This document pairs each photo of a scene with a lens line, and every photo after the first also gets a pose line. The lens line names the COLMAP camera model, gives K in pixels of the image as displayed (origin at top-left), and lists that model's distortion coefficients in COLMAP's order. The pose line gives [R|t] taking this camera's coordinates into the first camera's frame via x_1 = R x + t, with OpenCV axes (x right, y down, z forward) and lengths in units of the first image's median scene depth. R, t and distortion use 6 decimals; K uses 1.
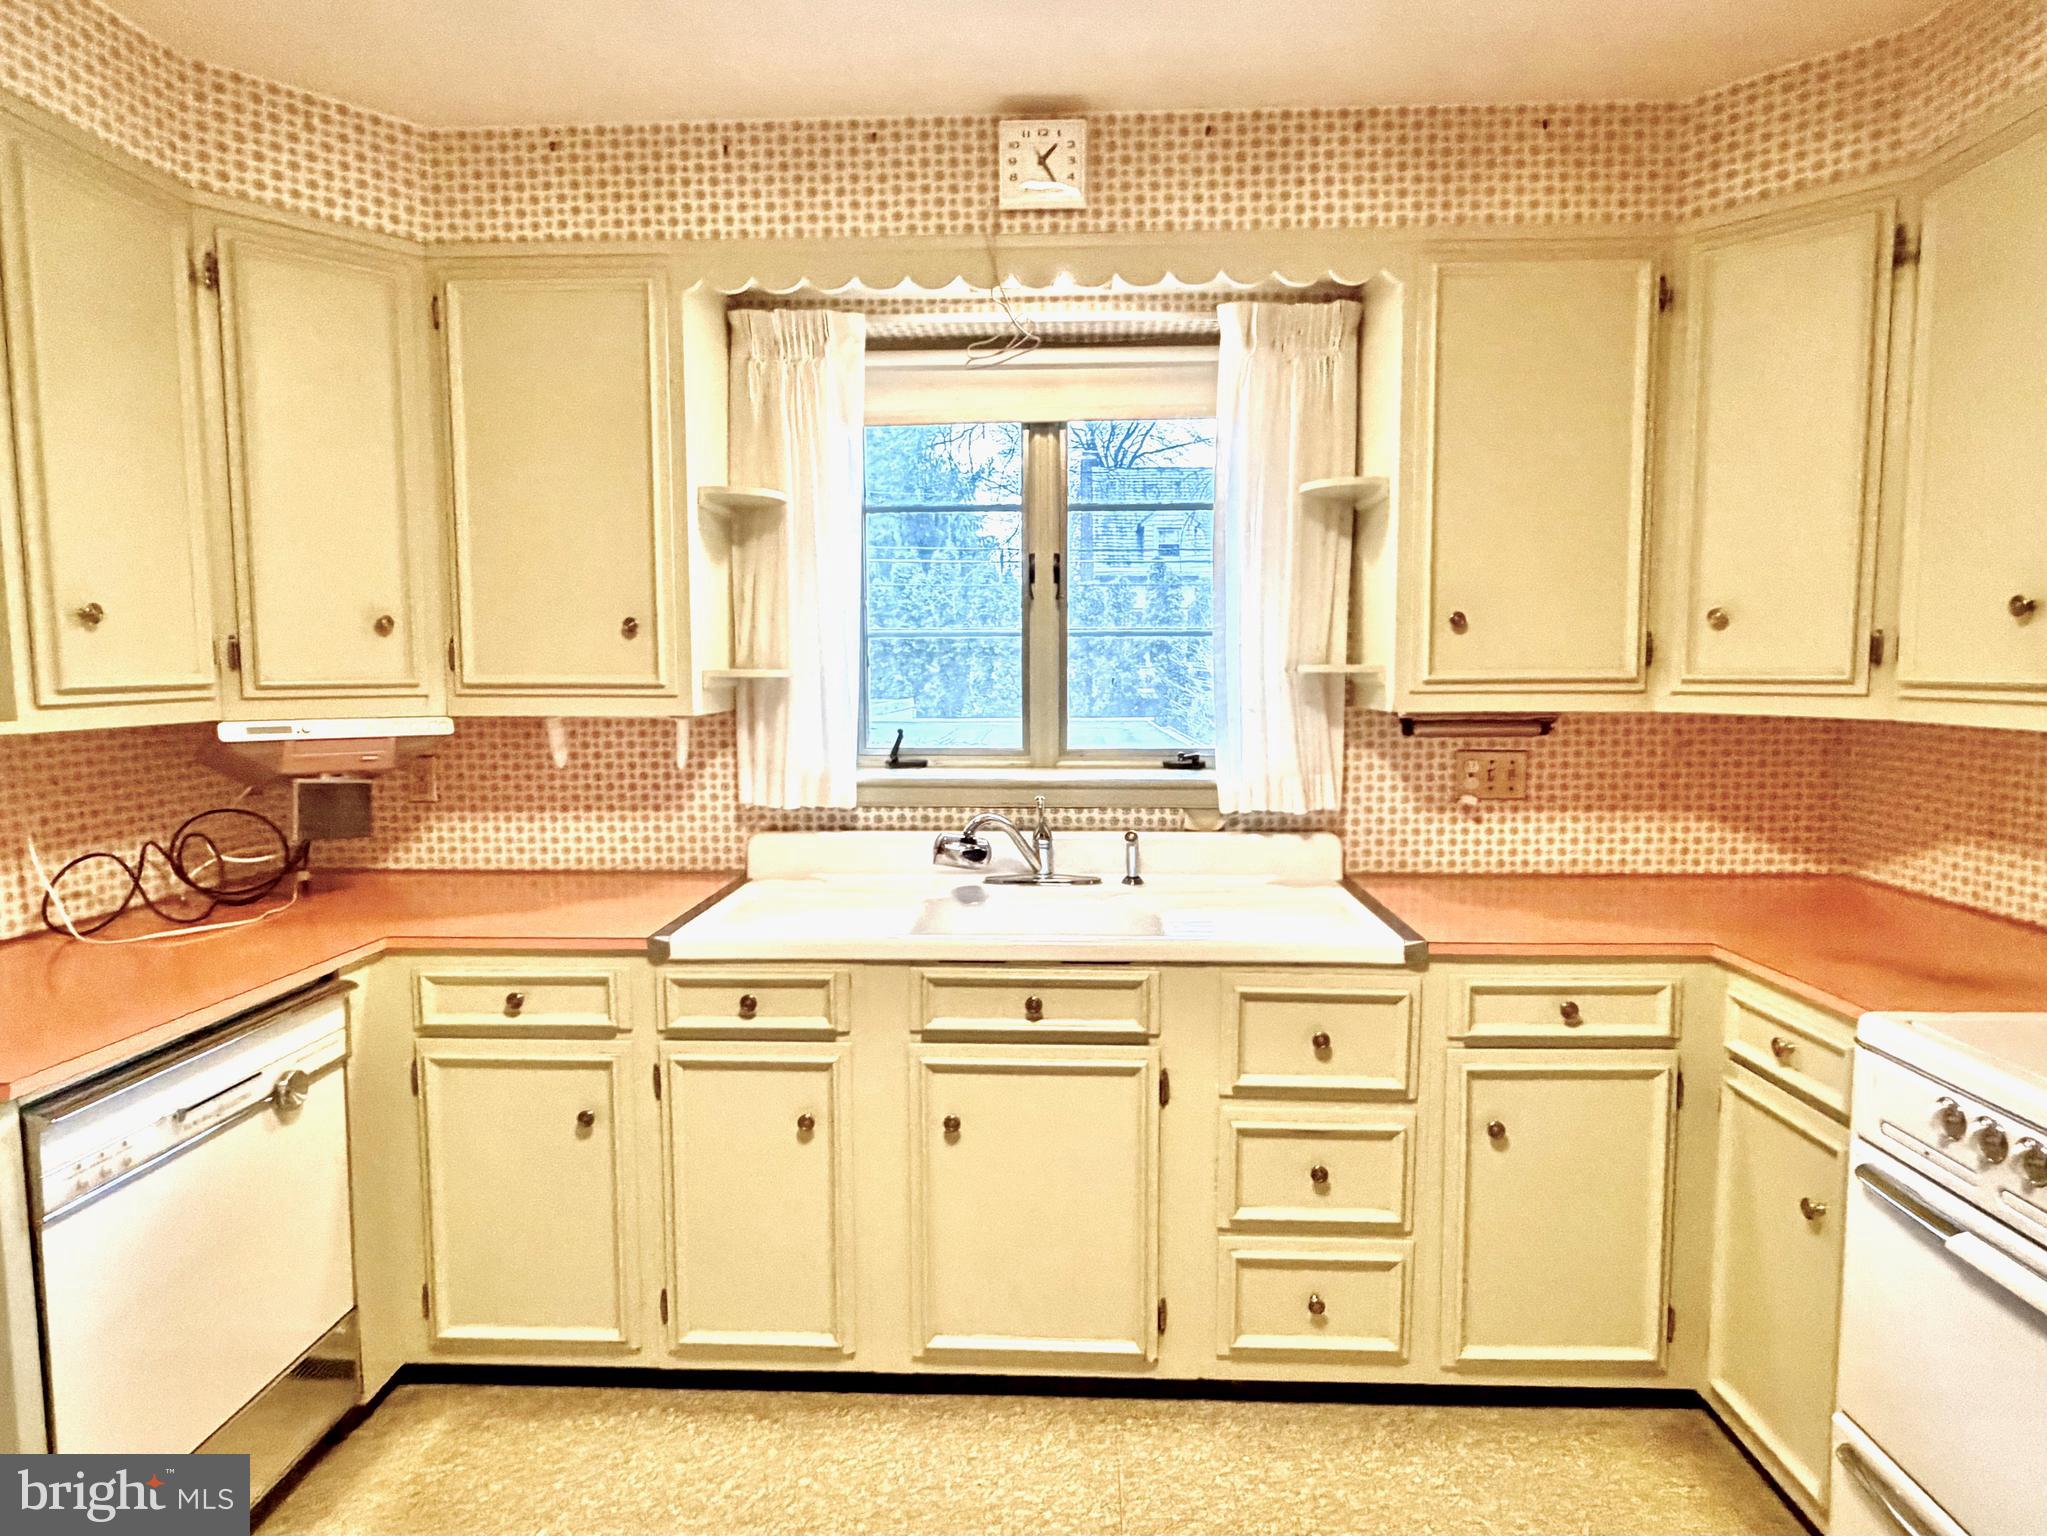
lens RADIAL K [[1159.3, 0, 1027.6], [0, 1159.3, 766.3], [0, 0, 1]] dist [-0.002729, 0.000627]
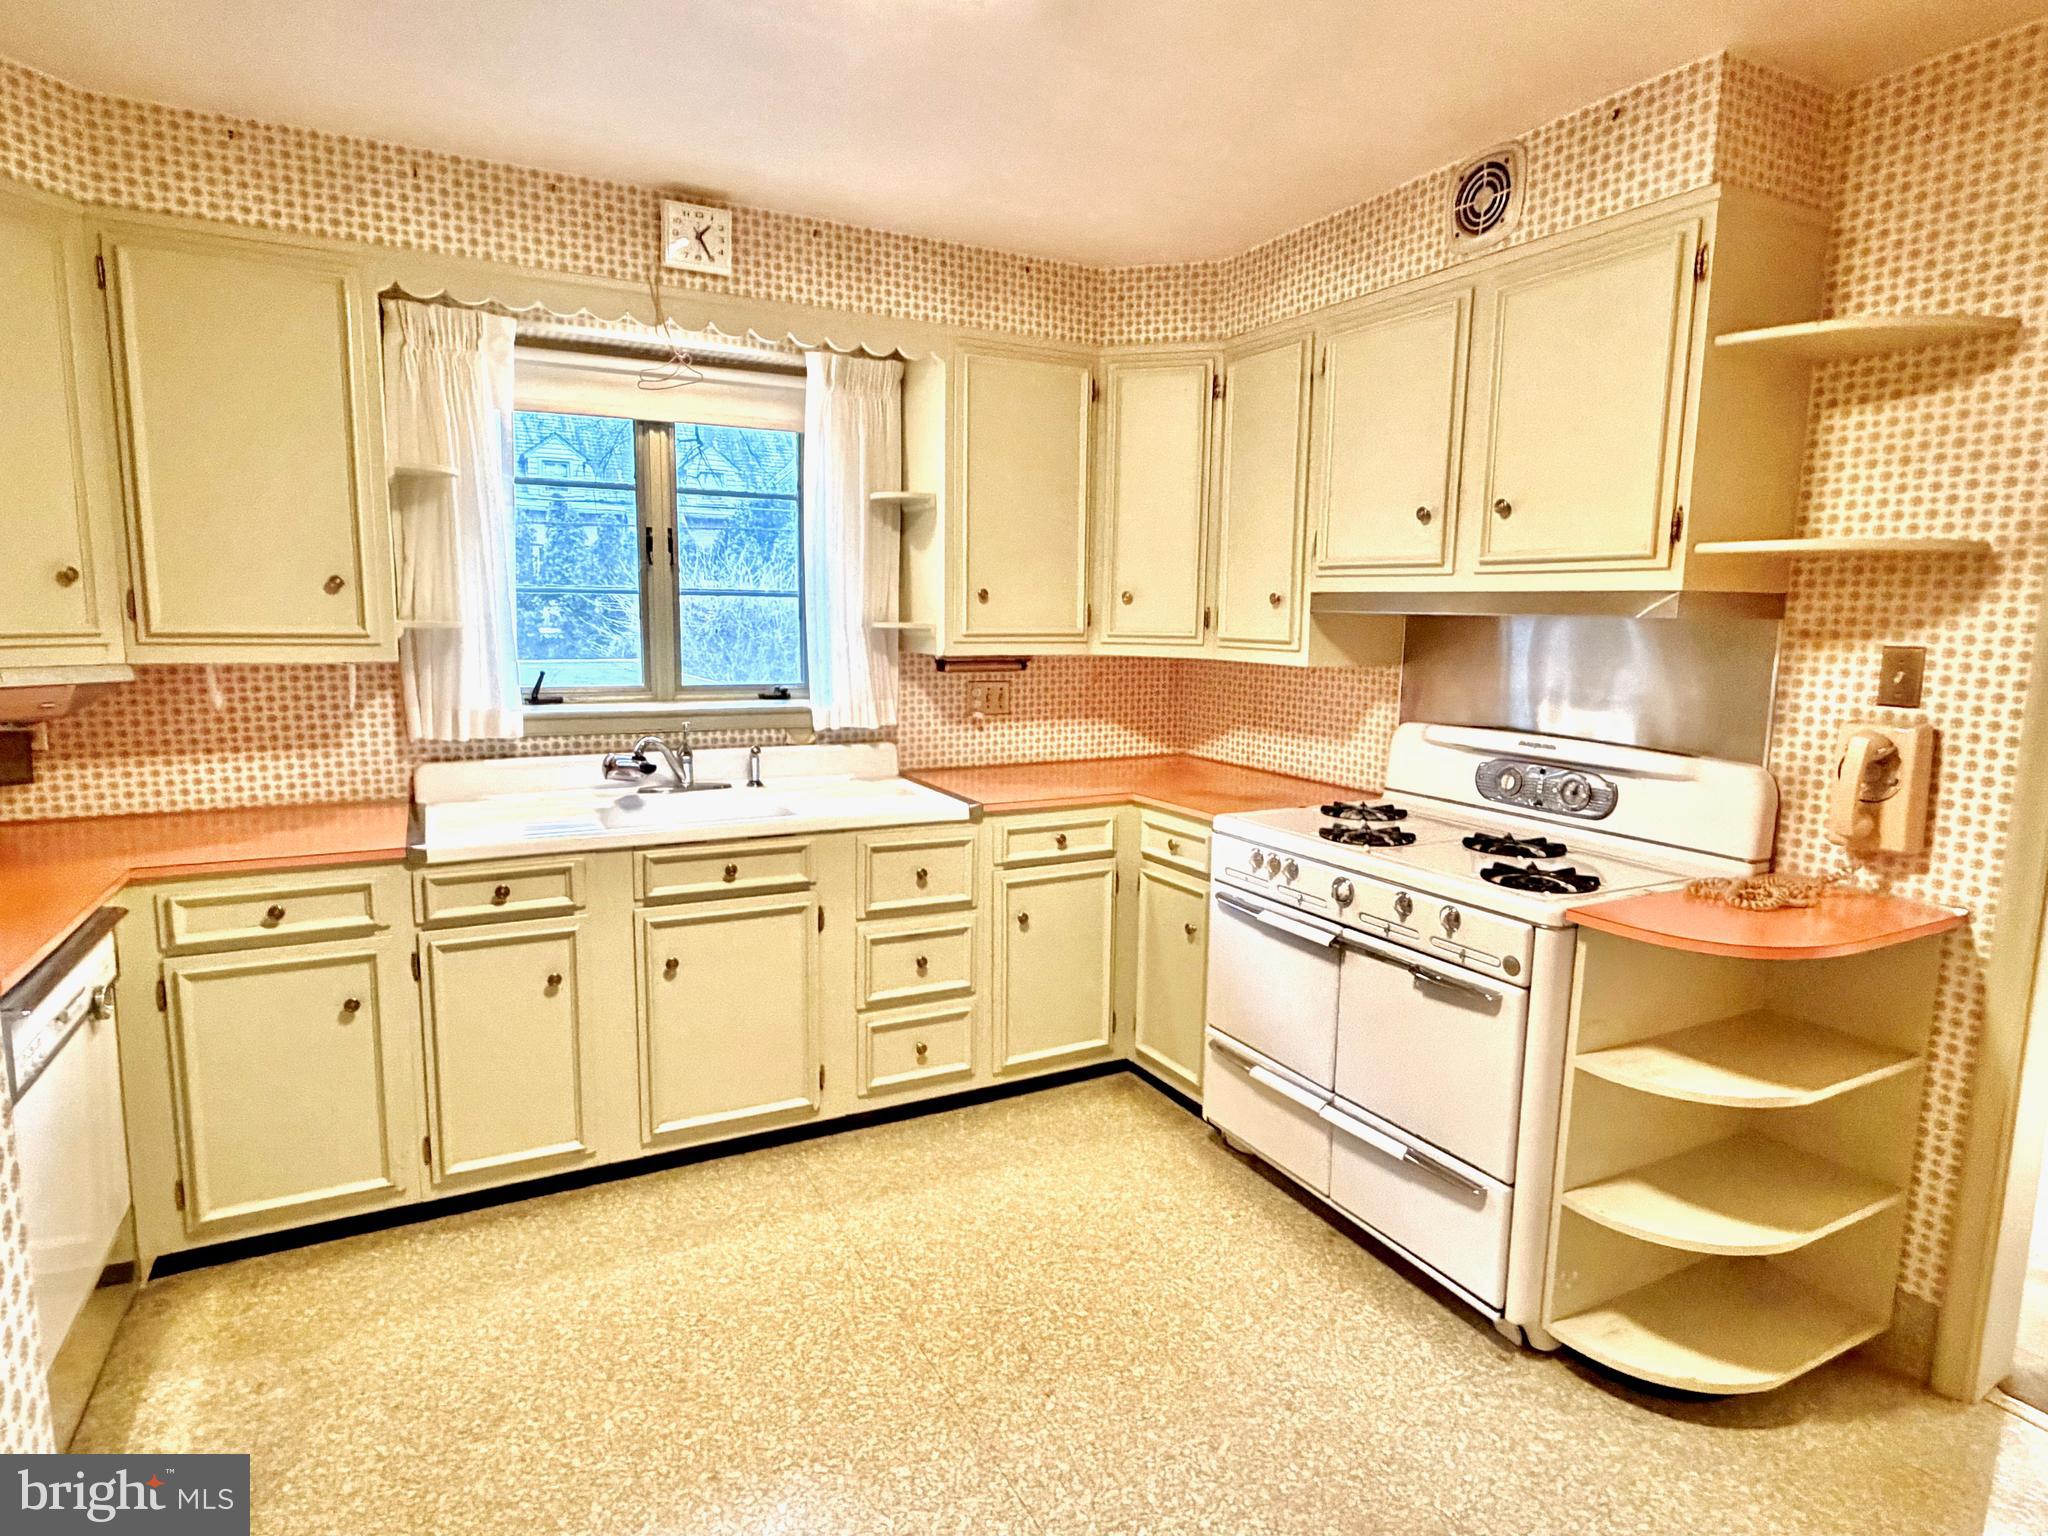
lens RADIAL K [[1117.6, 0, 1015.4], [0, 1117.6, 767.3], [0, 0, 1]] dist [-0.000339, -0.001003]
pose [[0.868460, -0.054282, 0.492779, -0.324368], [0.026007, 0.997607, 0.064058, 0.006537], [-0.495077, -0.042816, 0.867794, -0.296688]]
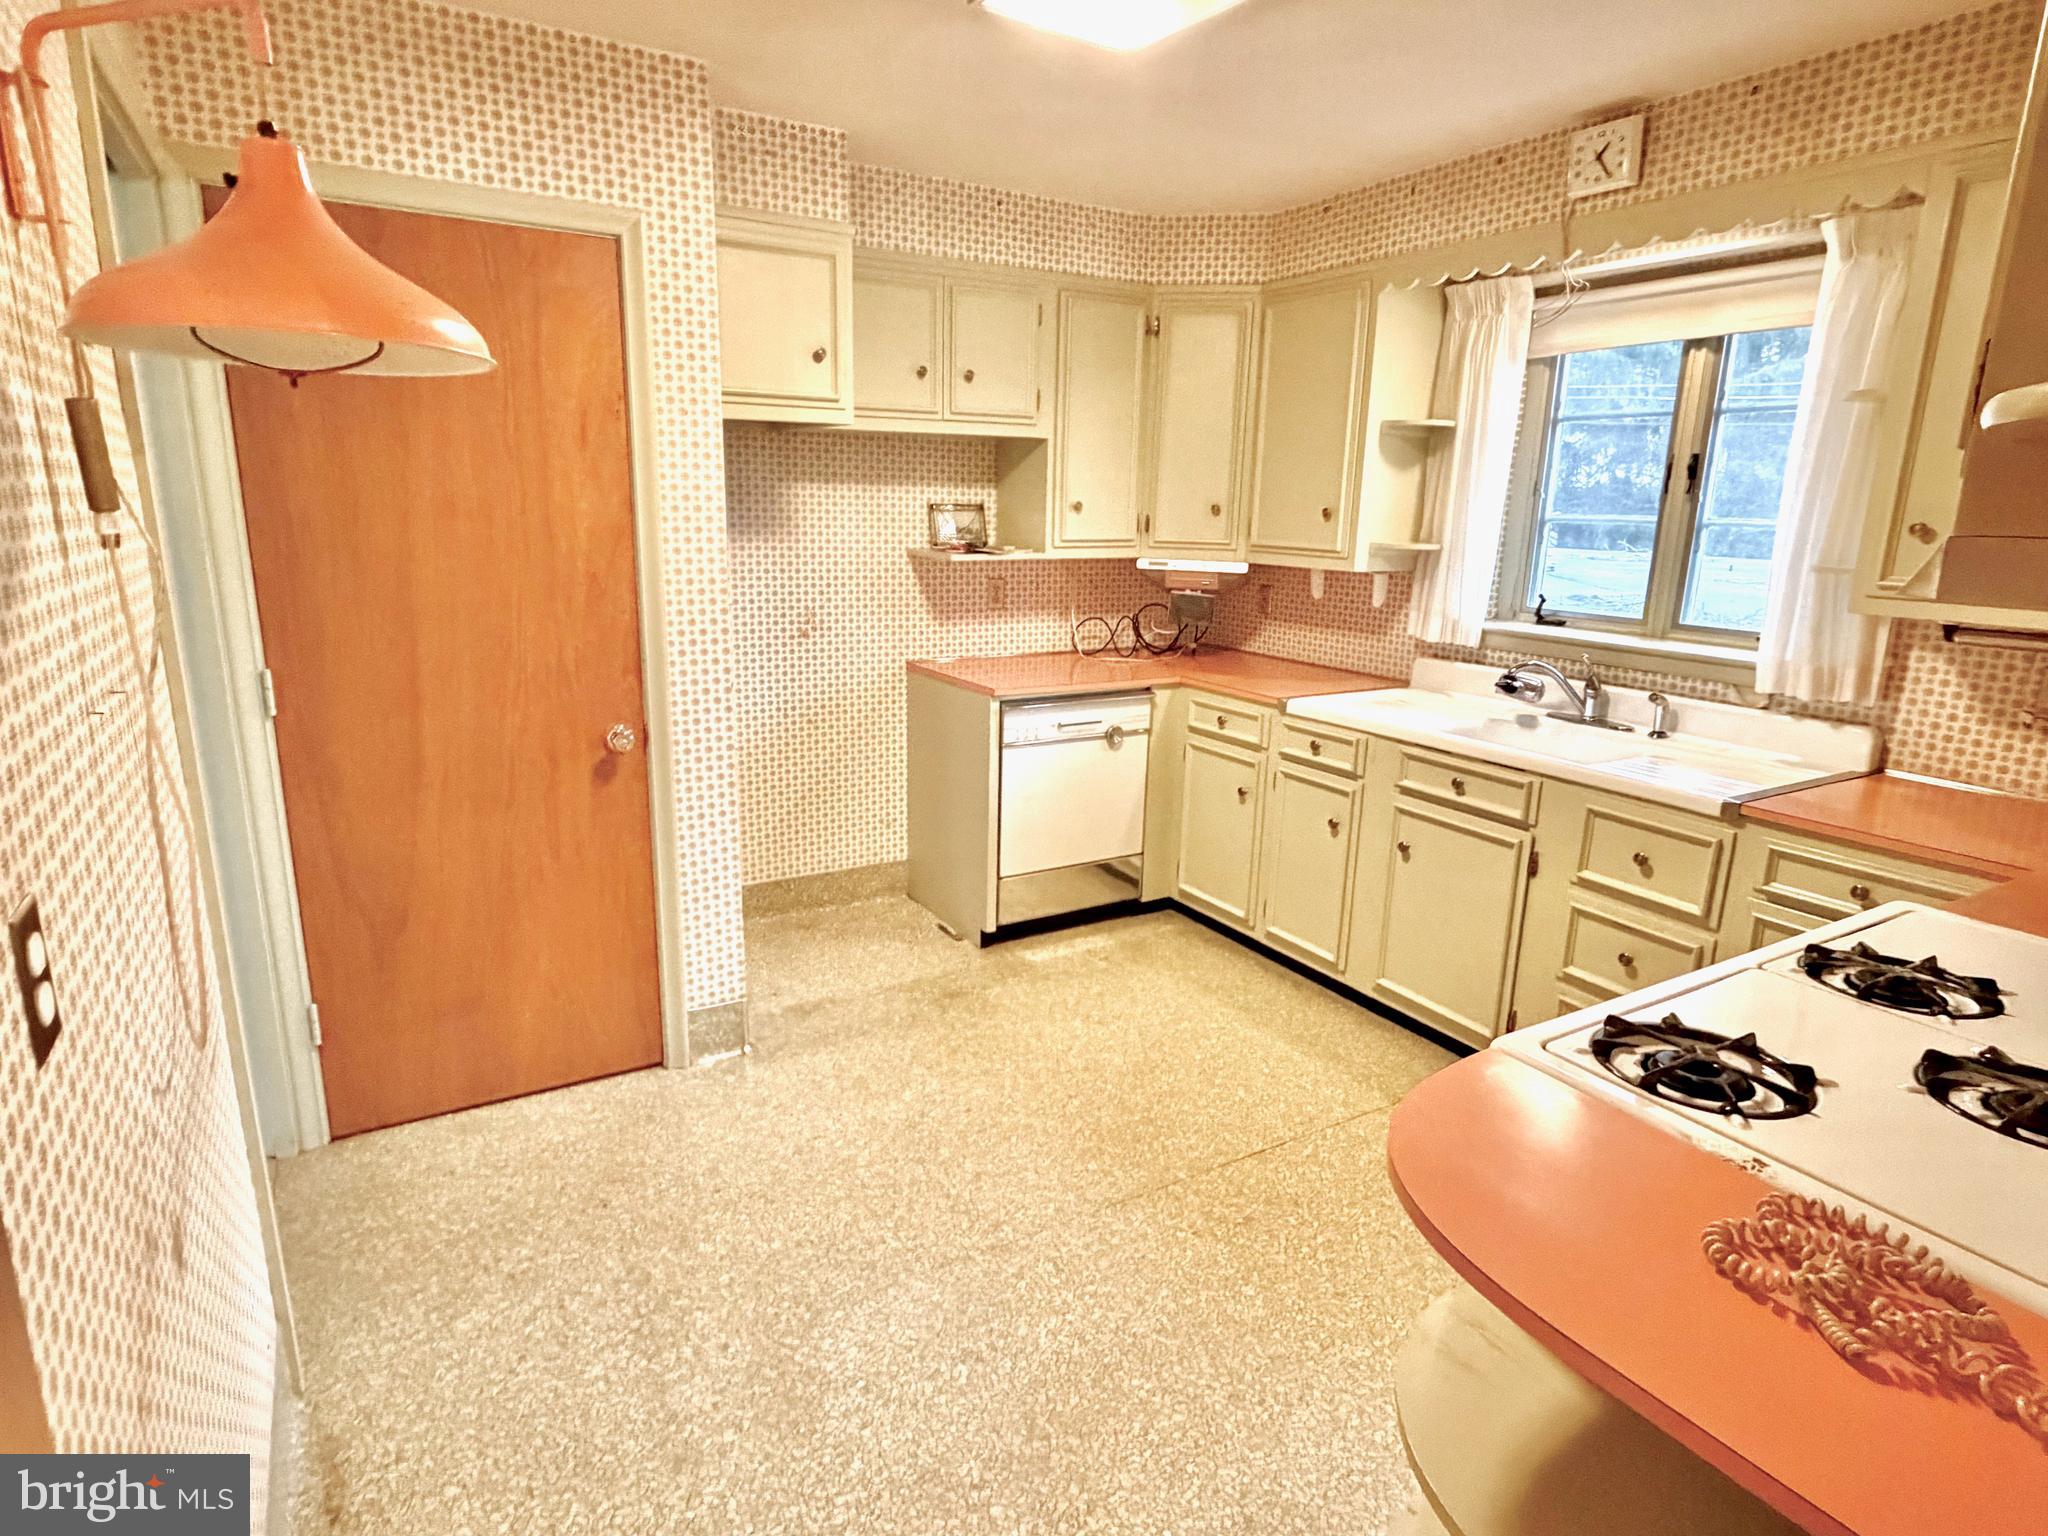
lens RADIAL K [[1117.6, 0, 1015.4], [0, 1117.6, 767.3], [0, 0, 1]] dist [-0.000339, -0.001003]
pose [[0.540860, 0.211397, -0.814114, 0.798359], [-0.095899, 0.977088, 0.190005, -0.030135], [0.835628, -0.024694, 0.548740, -0.240250]]
